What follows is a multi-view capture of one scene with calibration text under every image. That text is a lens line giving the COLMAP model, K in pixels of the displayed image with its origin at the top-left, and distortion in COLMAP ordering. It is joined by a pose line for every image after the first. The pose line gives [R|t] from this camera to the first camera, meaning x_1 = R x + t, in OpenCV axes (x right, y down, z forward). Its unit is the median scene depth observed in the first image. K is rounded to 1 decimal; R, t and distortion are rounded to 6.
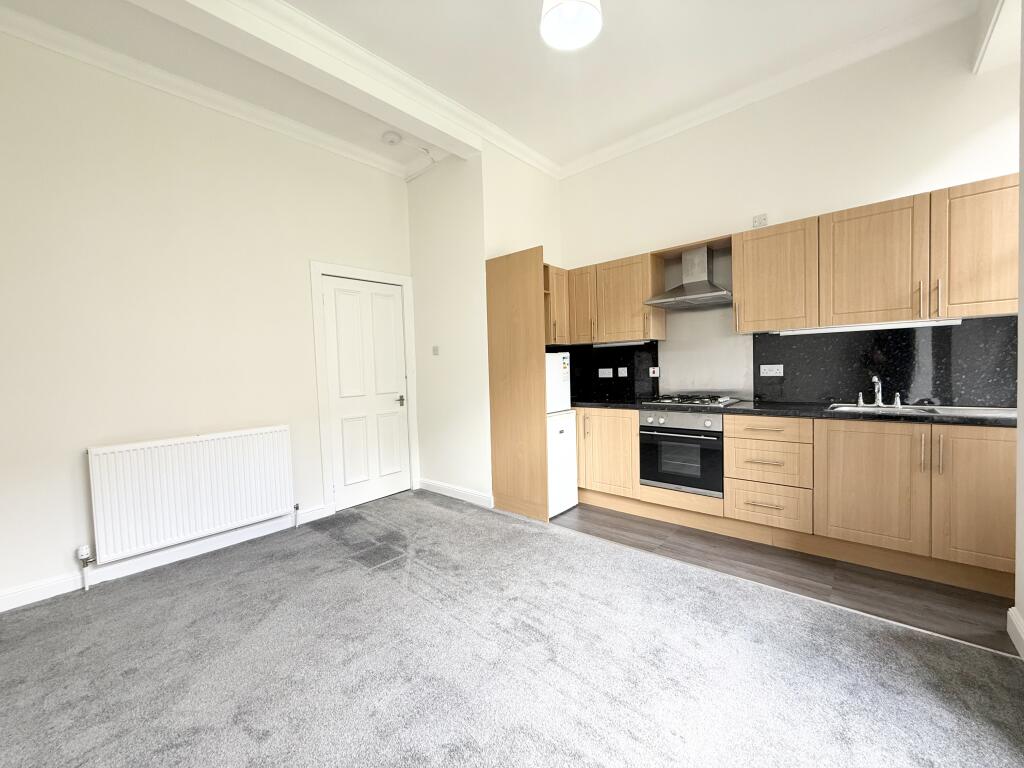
lens RADIAL K [[406.4, 0, 509.5], [0, 406.4, 382.9], [0, 0, 1]] dist [-0.000537, 0.000077]
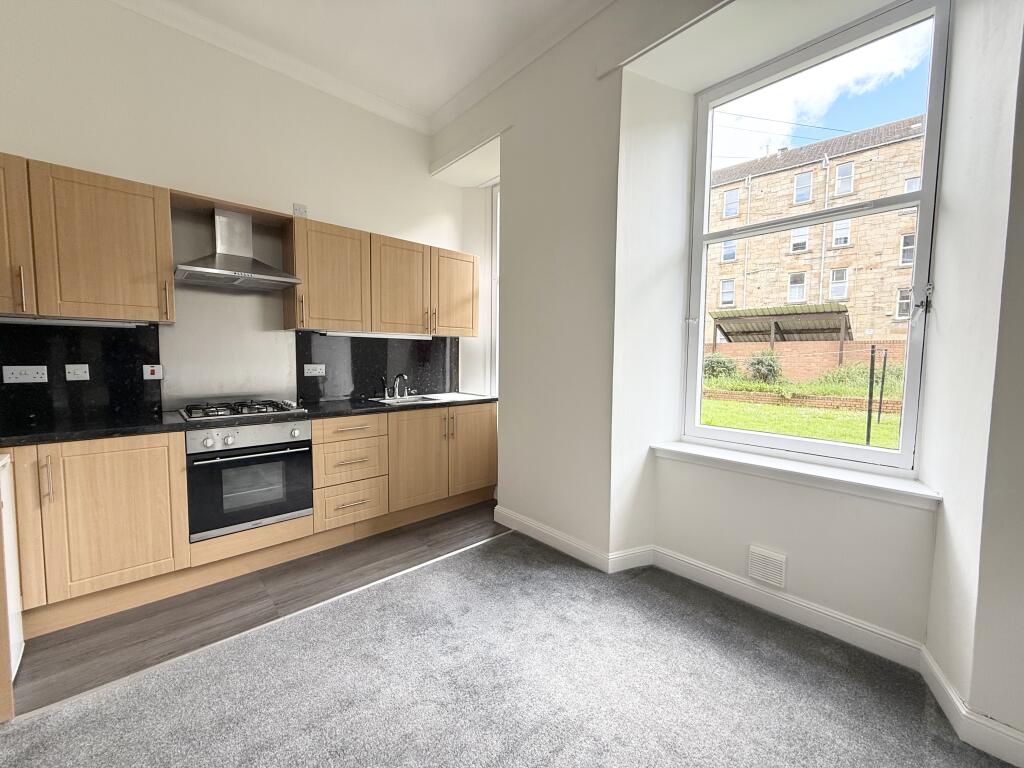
lens RADIAL K [[406.4, 0, 509.5], [0, 406.4, 382.9], [0, 0, 1]] dist [-0.000537, 0.000077]
pose [[0.108805, -0.031434, 0.993566, -0.292223], [0.026357, 0.999240, 0.028727, -0.016349], [-0.993714, 0.023062, 0.109551, 0.449714]]
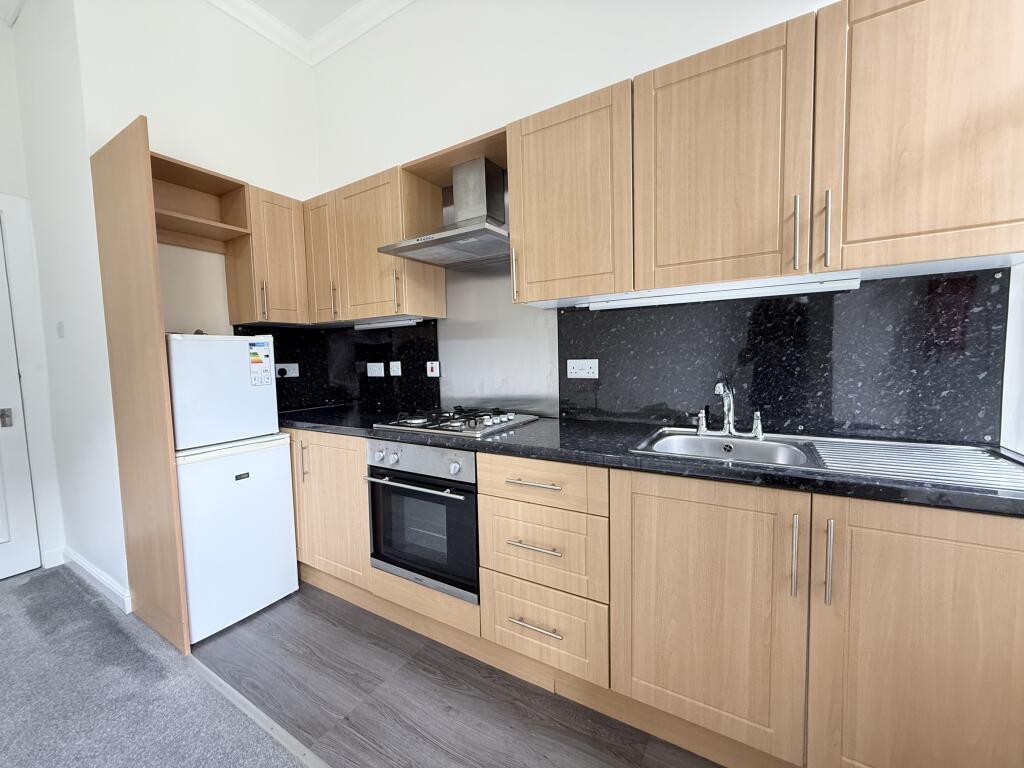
lens RADIAL K [[406.4, 0, 509.5], [0, 406.4, 382.9], [0, 0, 1]] dist [-0.000537, 0.000077]
pose [[0.983521, -0.004129, 0.180746, 0.451053], [-0.000063, 0.999731, 0.023185, -0.025098], [-0.180793, -0.022814, 0.983257, 0.446123]]
